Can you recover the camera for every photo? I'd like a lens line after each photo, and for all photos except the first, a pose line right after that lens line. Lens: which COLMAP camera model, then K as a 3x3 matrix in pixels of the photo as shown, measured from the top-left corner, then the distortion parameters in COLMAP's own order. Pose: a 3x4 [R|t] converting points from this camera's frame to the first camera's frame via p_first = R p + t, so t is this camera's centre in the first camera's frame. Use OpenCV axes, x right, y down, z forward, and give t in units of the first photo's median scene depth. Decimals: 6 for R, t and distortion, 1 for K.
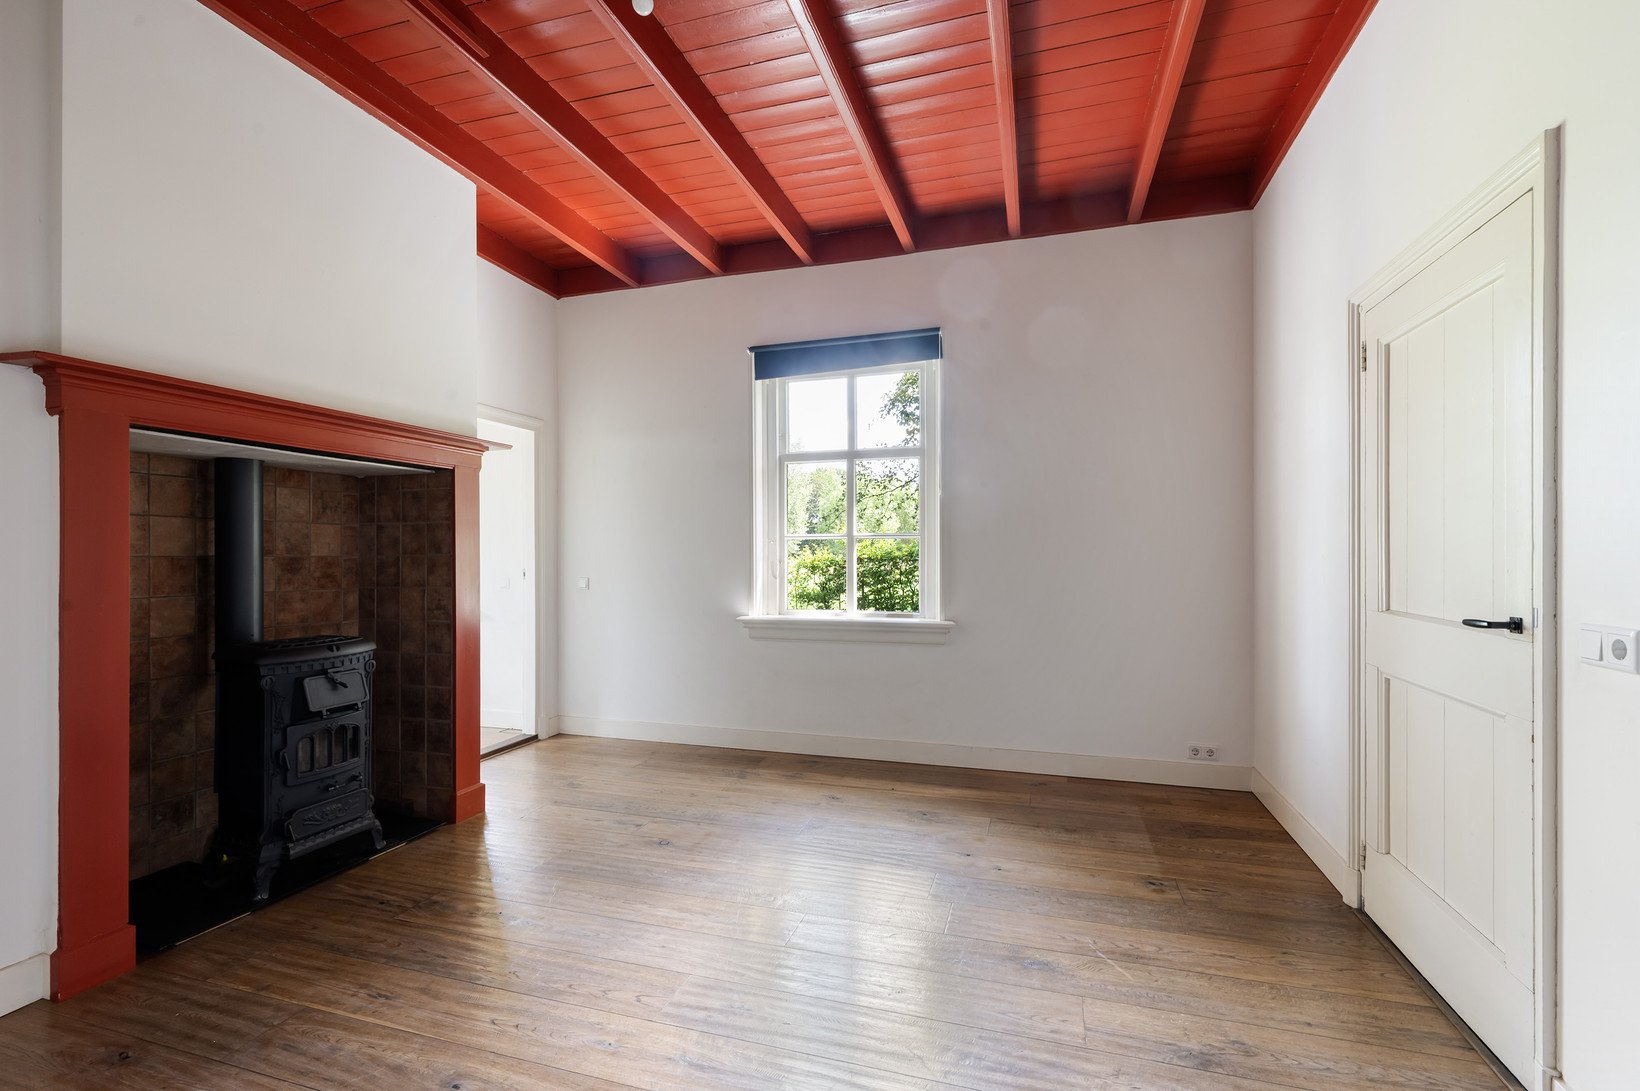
lens RADIAL K [[724.9, 0, 817.5], [0, 724.9, 549.8], [0, 0, 1]] dist [-0.016920, -0.000876]
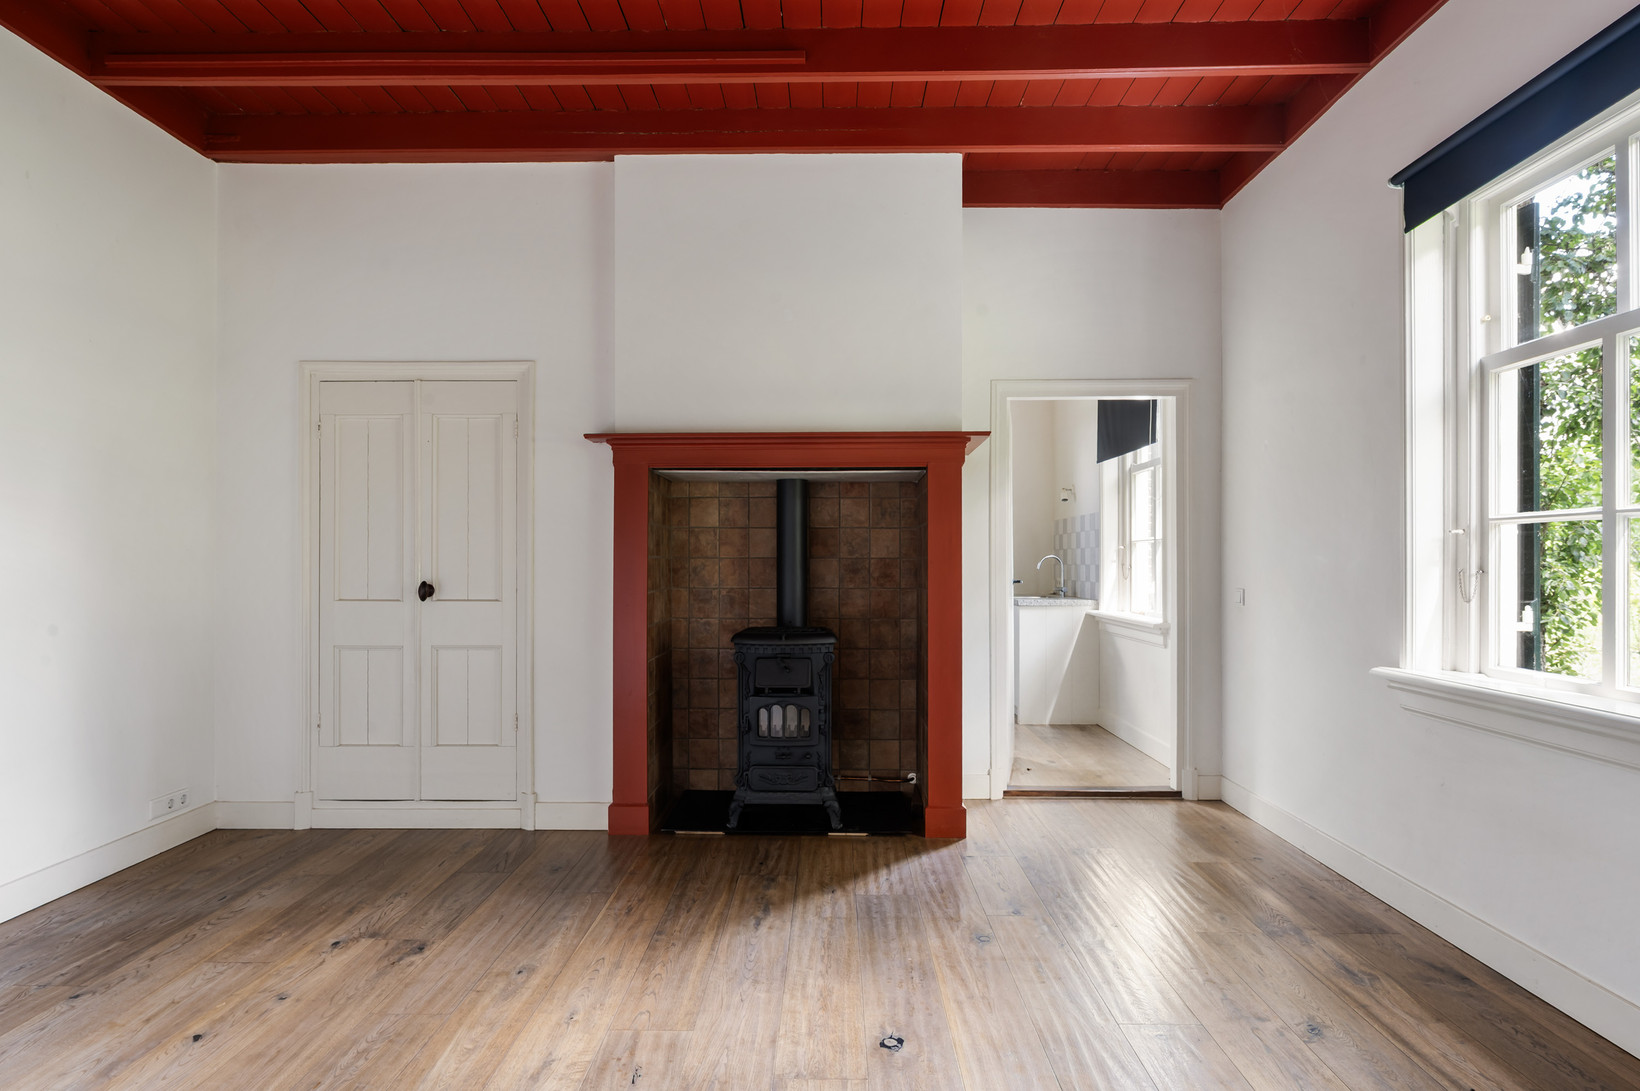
lens RADIAL K [[873.3, 0, 818.9], [0, 873.3, 553.8], [0, 0, 1]] dist [-0.003185, 0.000548]
pose [[0.278801, -0.003366, -0.960343, 0.582153], [0.006577, 0.999977, -0.001596, 0.004385], [0.960326, -0.005872, 0.278817, 0.551130]]
